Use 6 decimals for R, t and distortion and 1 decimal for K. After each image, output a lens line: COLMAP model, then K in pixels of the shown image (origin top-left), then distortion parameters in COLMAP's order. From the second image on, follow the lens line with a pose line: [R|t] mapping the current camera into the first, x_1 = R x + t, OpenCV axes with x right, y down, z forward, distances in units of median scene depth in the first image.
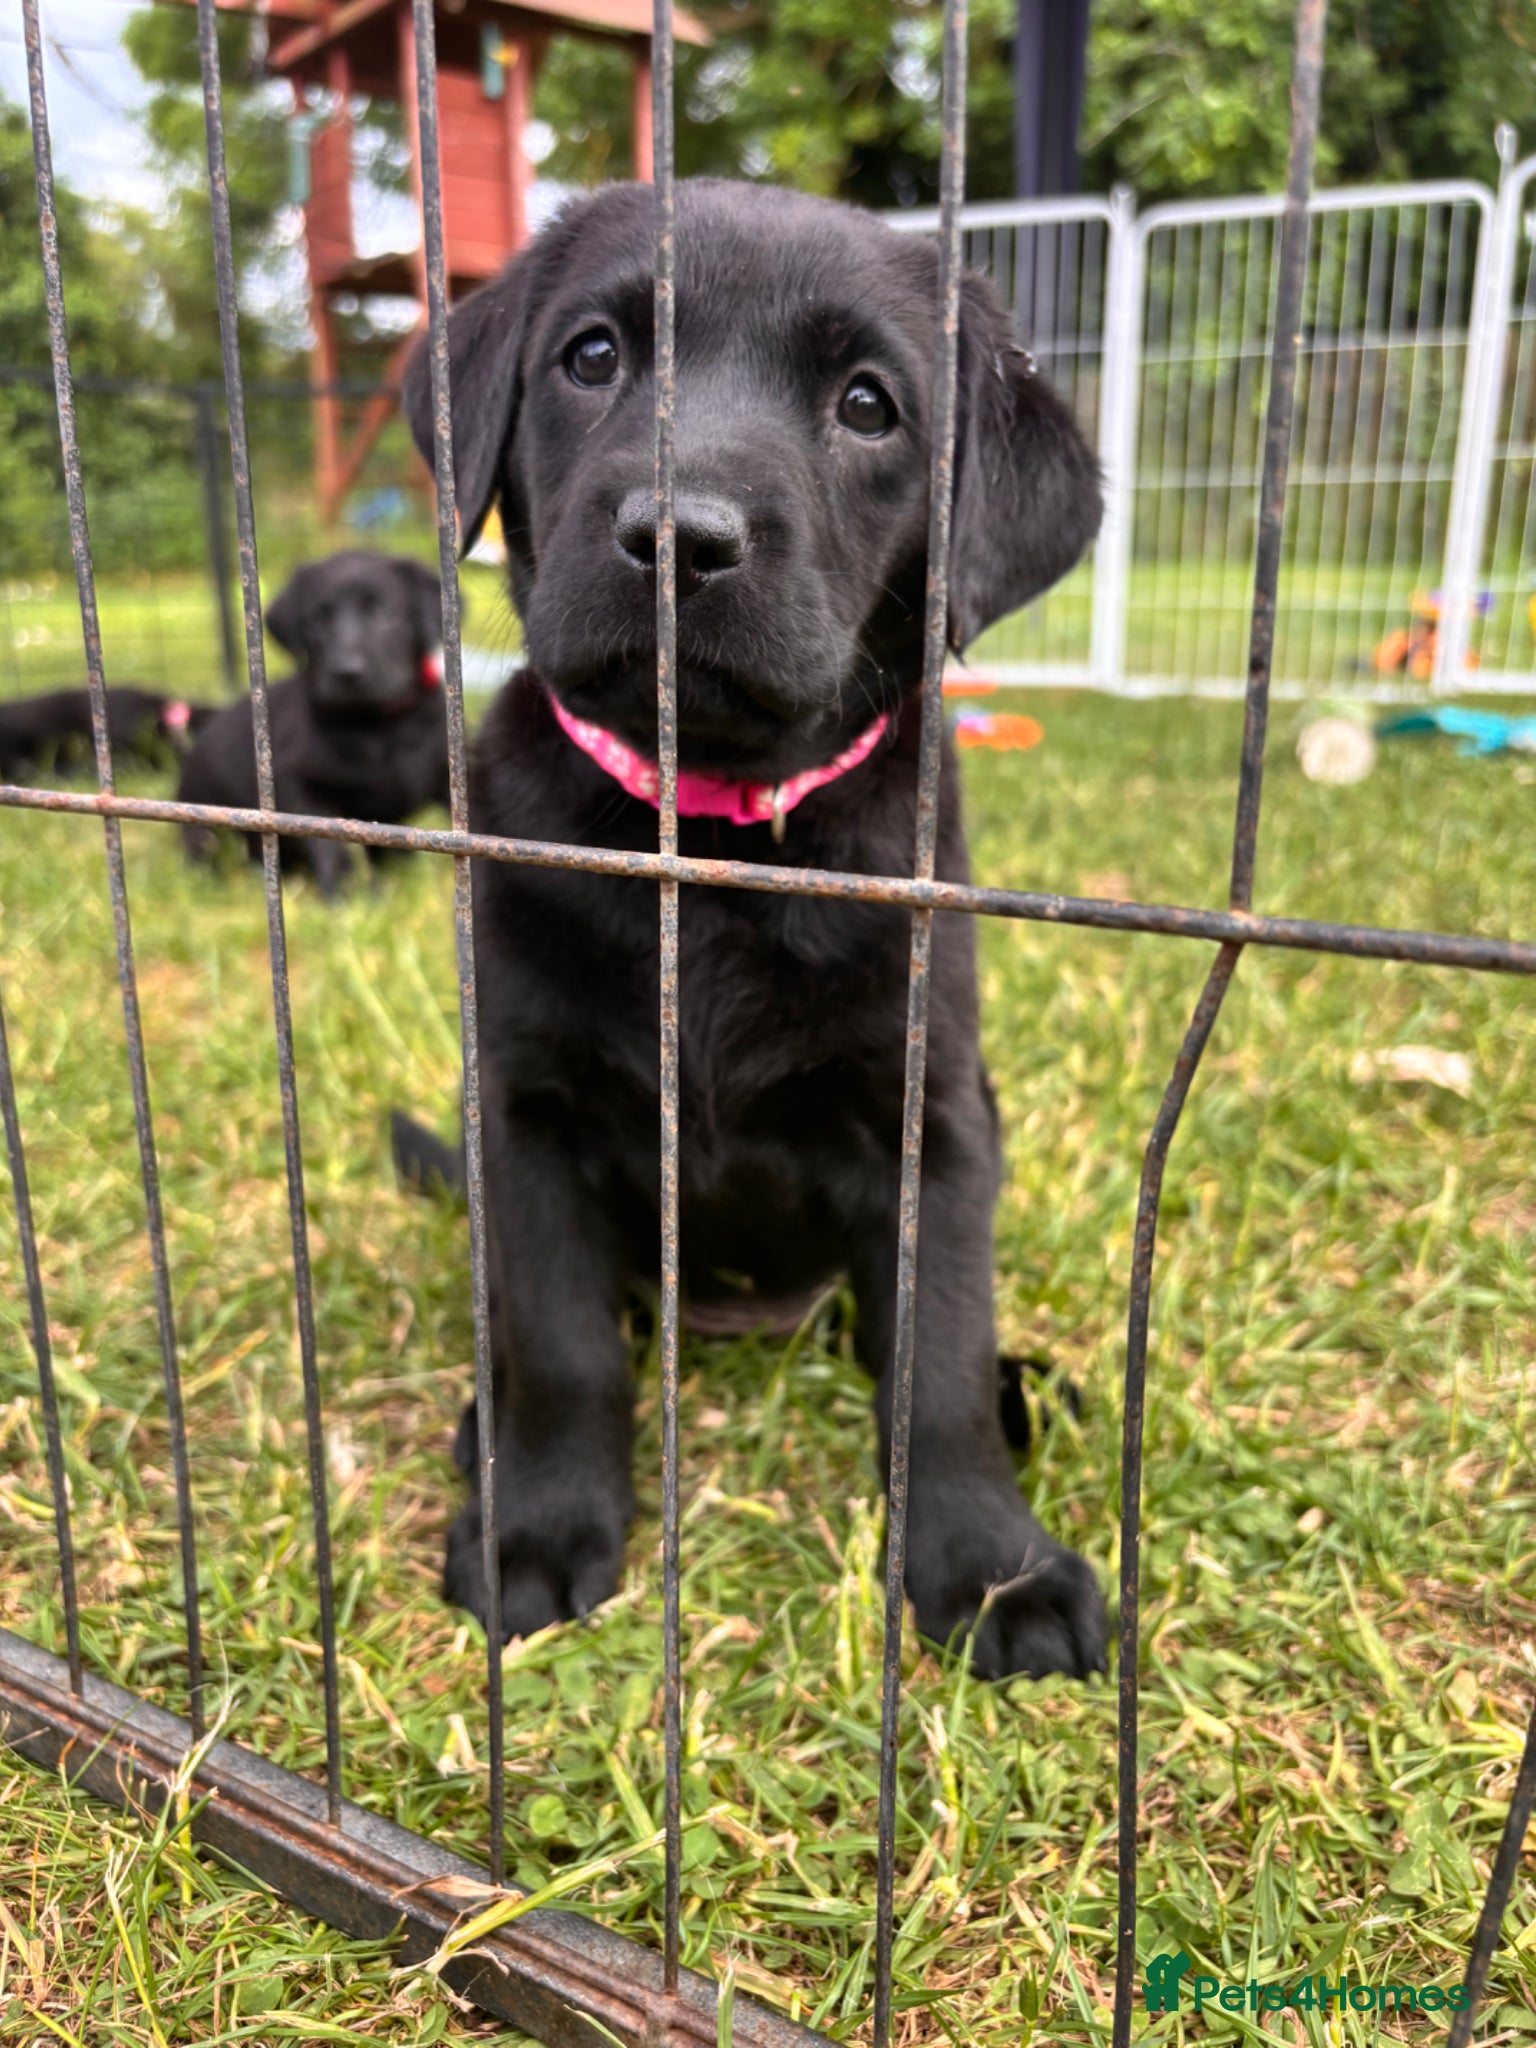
lens RADIAL K [[1644.7, 0, 708.2], [0, 1644.7, 1022.8], [0, 0, 1]] dist [-0.007691, -0.010949]
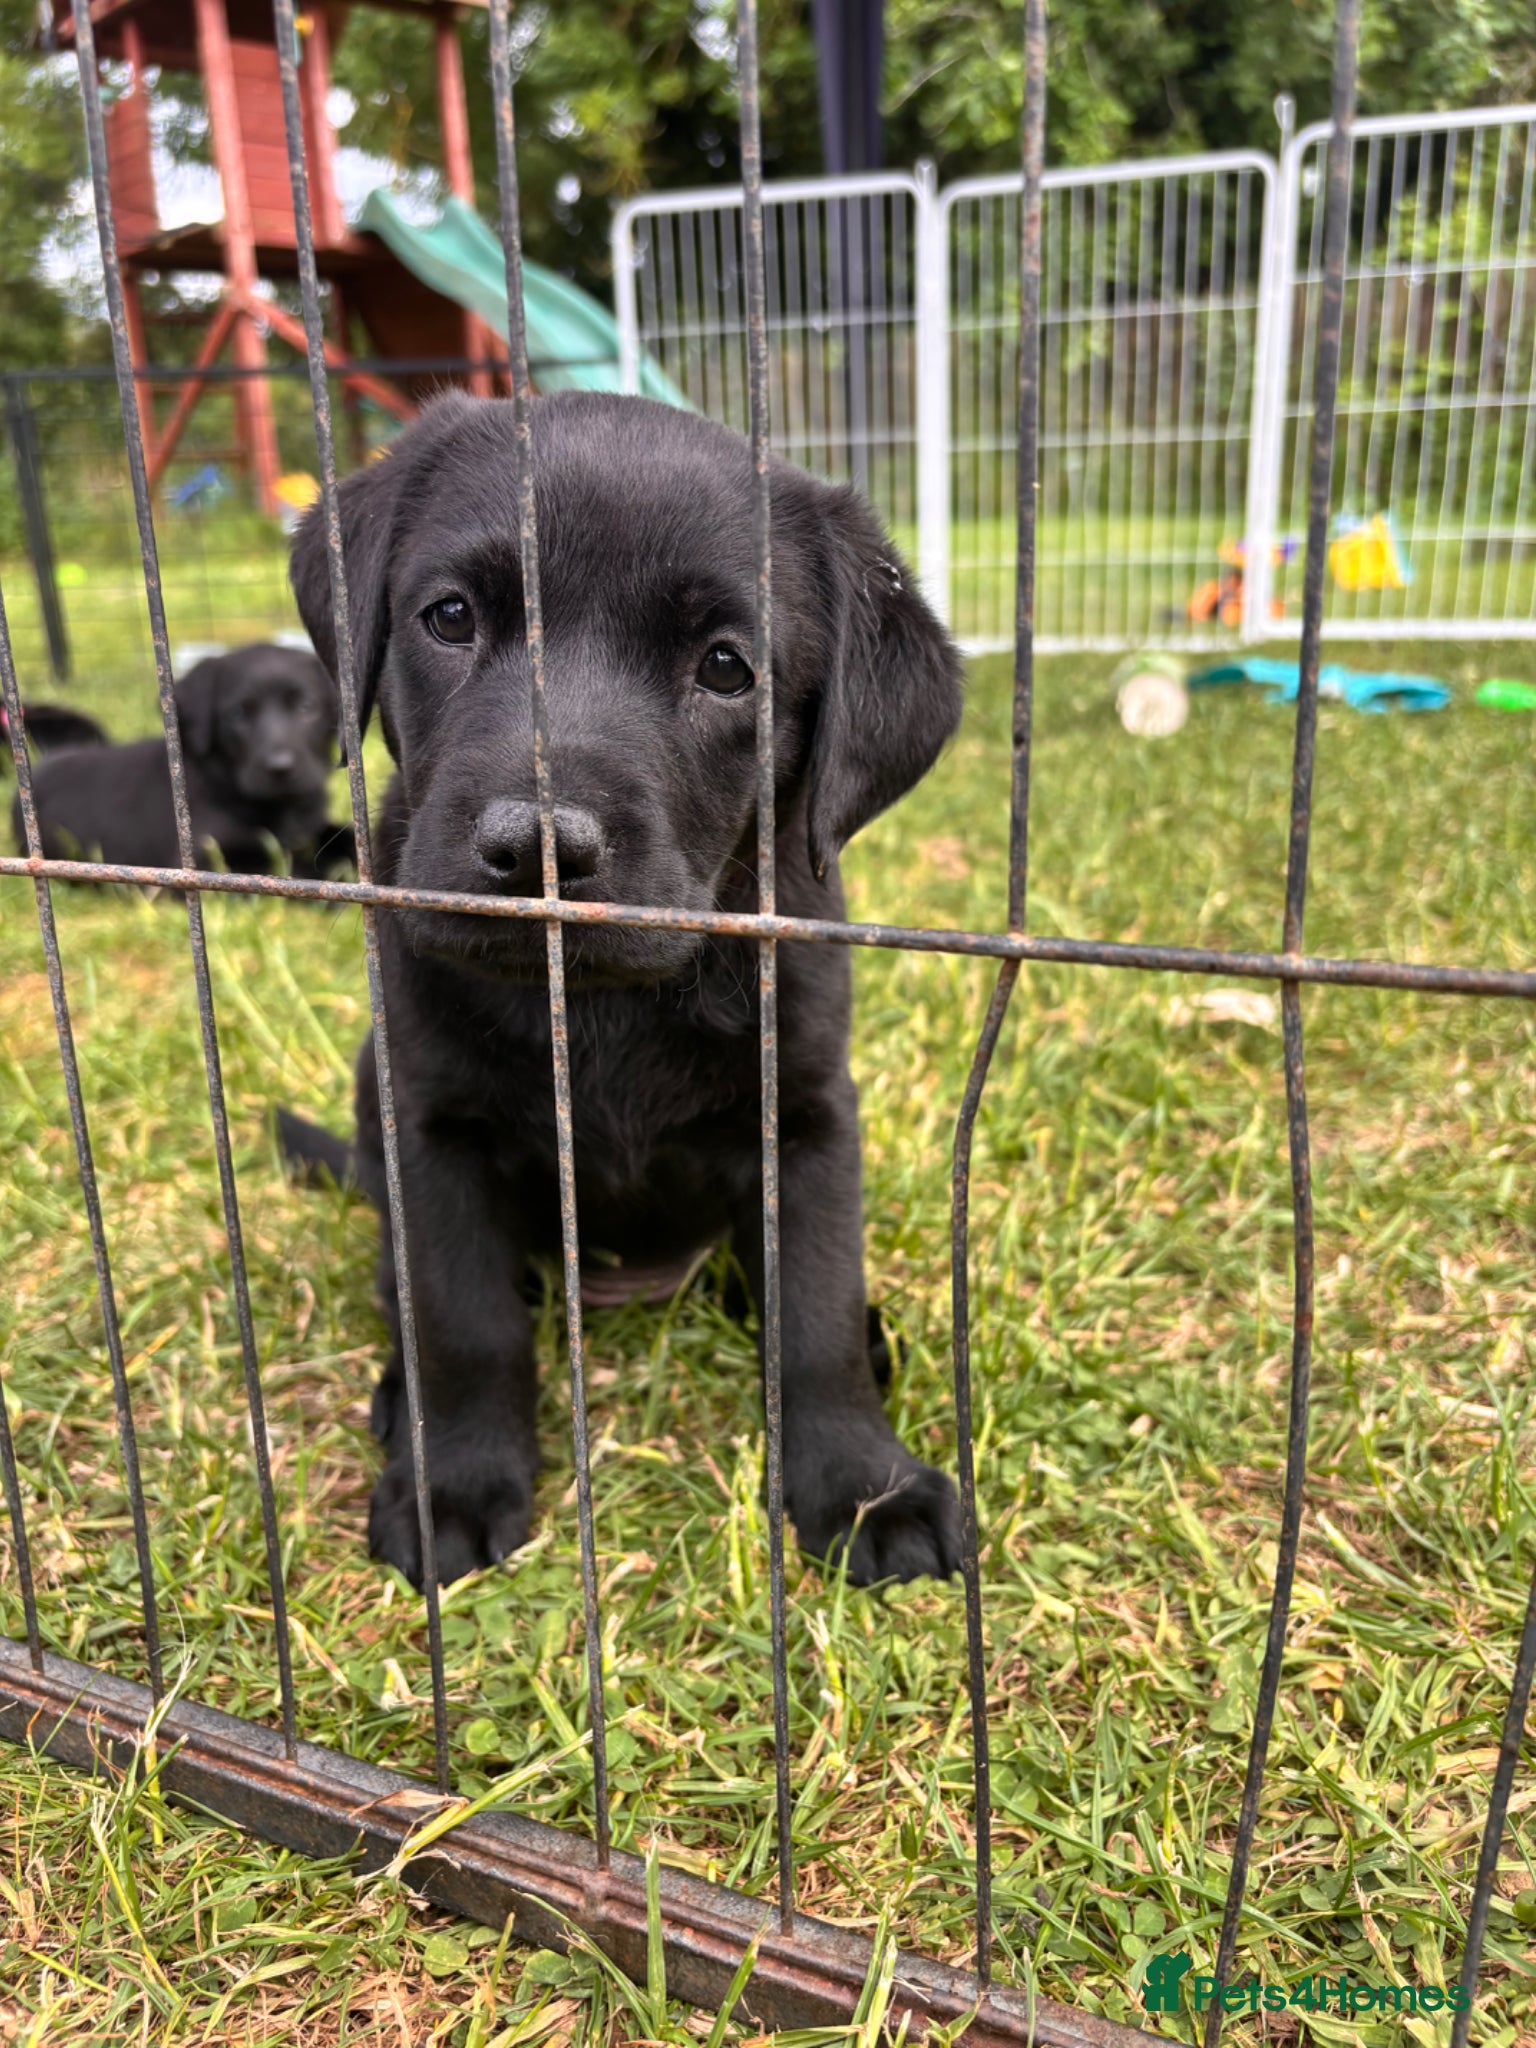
lens RADIAL K [[1644.7, 0, 708.2], [0, 1644.7, 1022.8], [0, 0, 1]] dist [-0.007691, -0.010949]
pose [[0.994547, -0.058219, 0.086521, -0.012101], [0.056250, 0.998103, 0.025025, -0.022471], [-0.087814, -0.020022, 0.995936, -0.116608]]
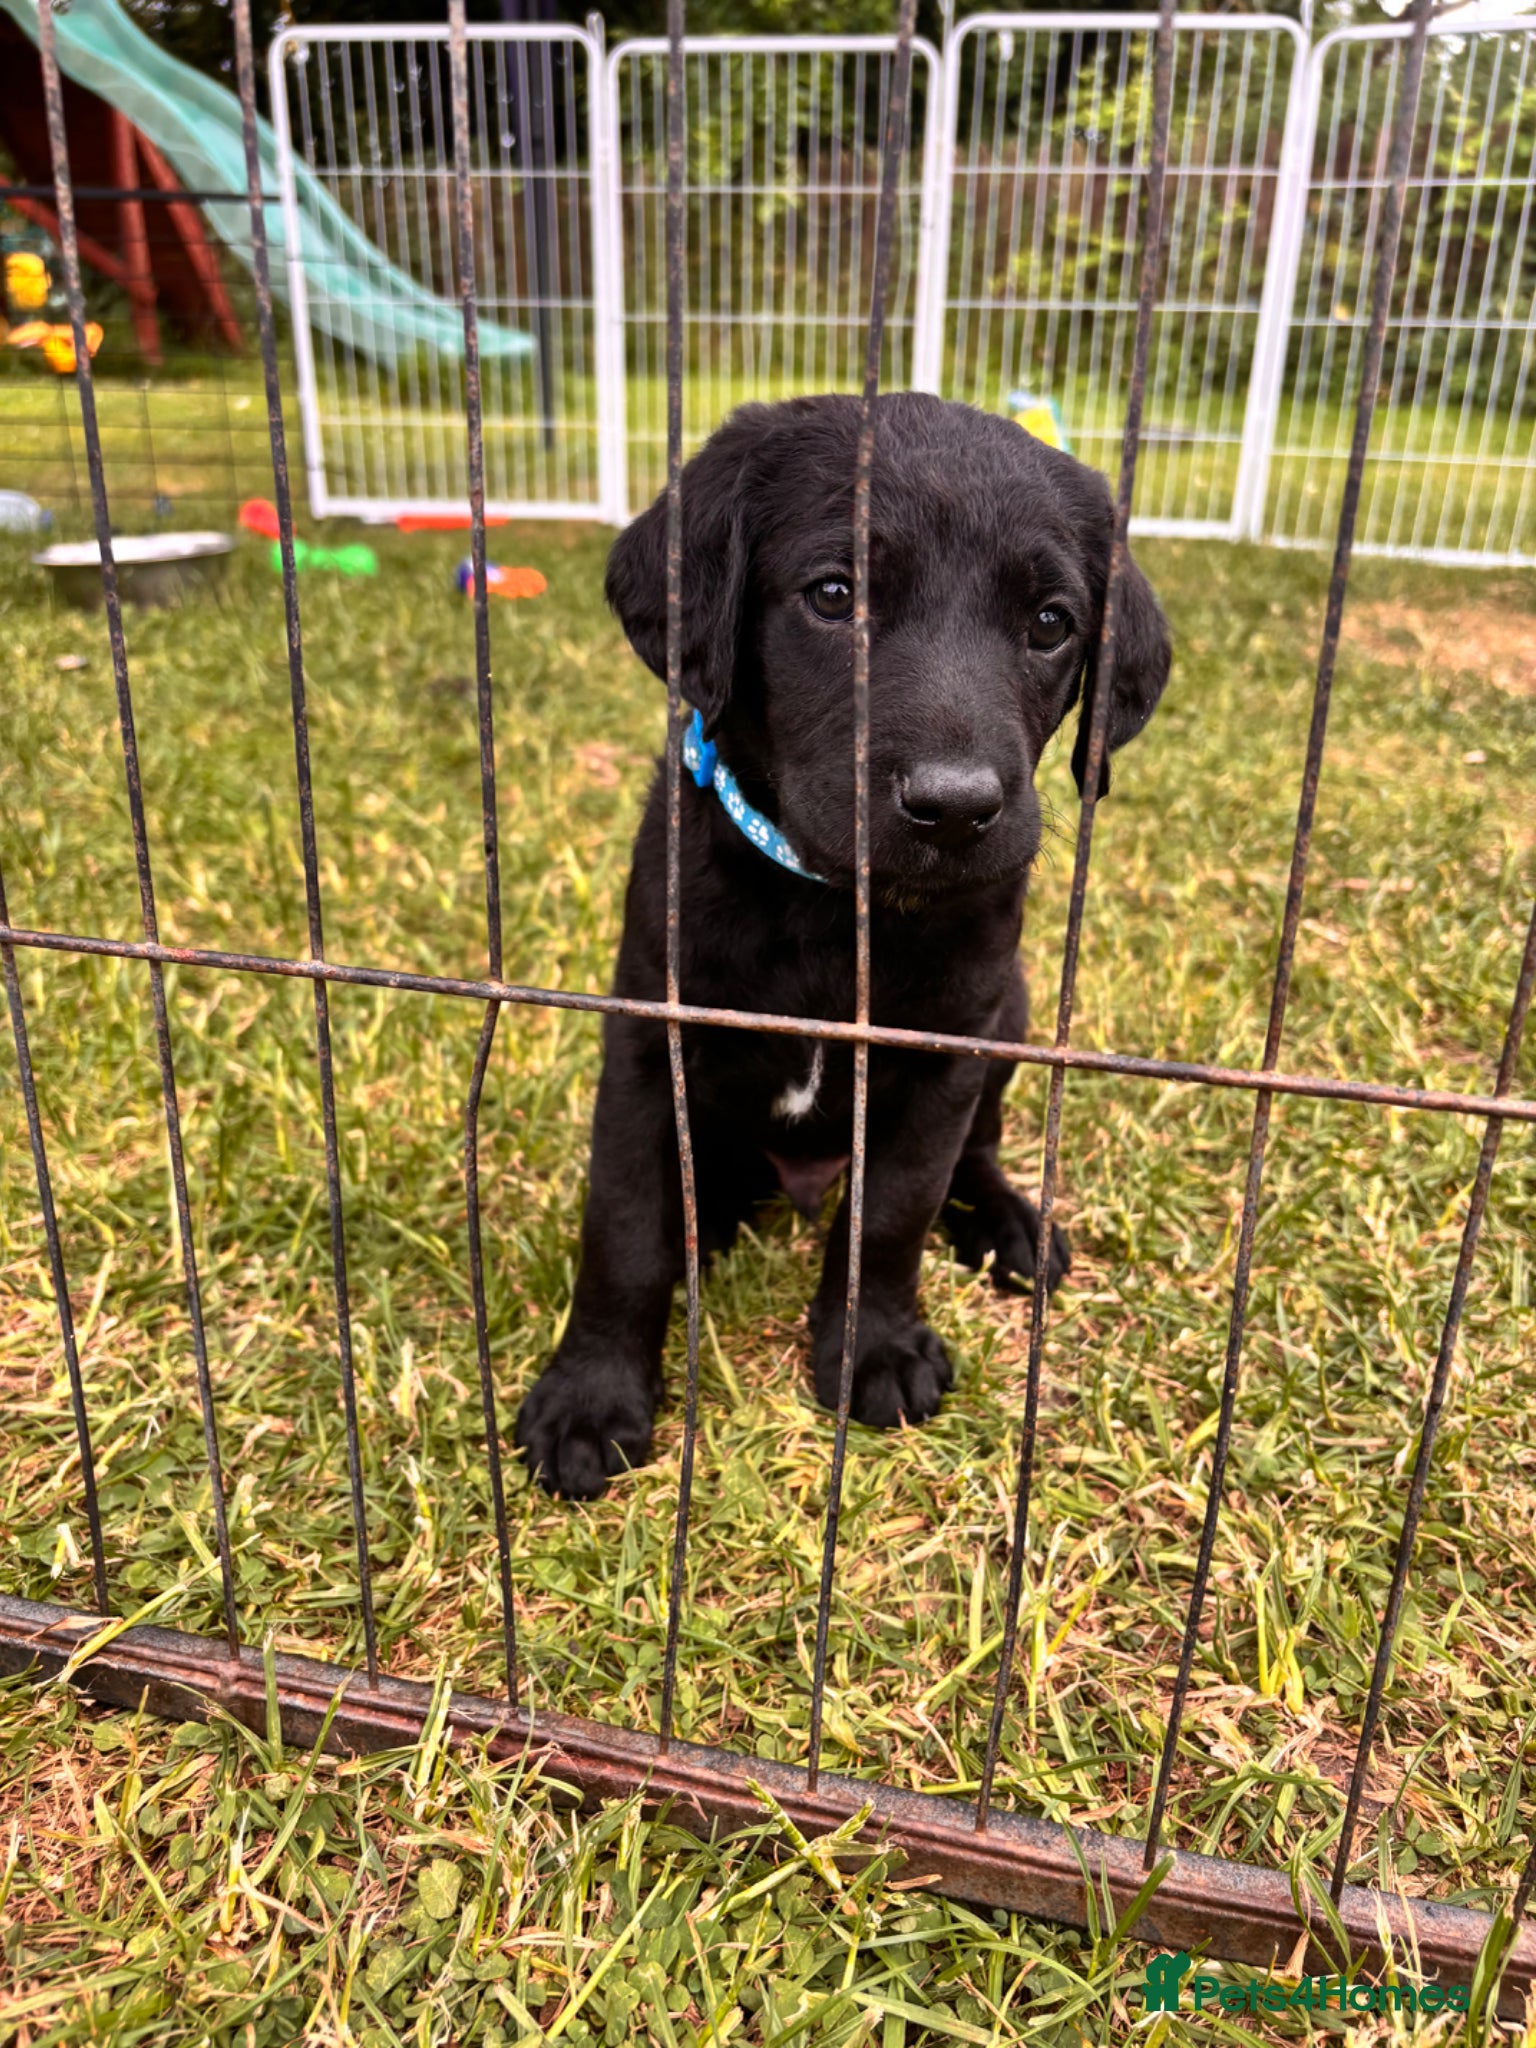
lens RADIAL K [[1659.3, 0, 768.0], [0, 1659.3, 1075.3], [0, 0, 1]] dist [-0.001014, 0.004912]
pose [[0.956225, -0.098478, 0.275566, 0.063188], [0.056053, 0.985877, 0.157812, -0.124143], [-0.287215, -0.135457, 0.948240, -0.419140]]
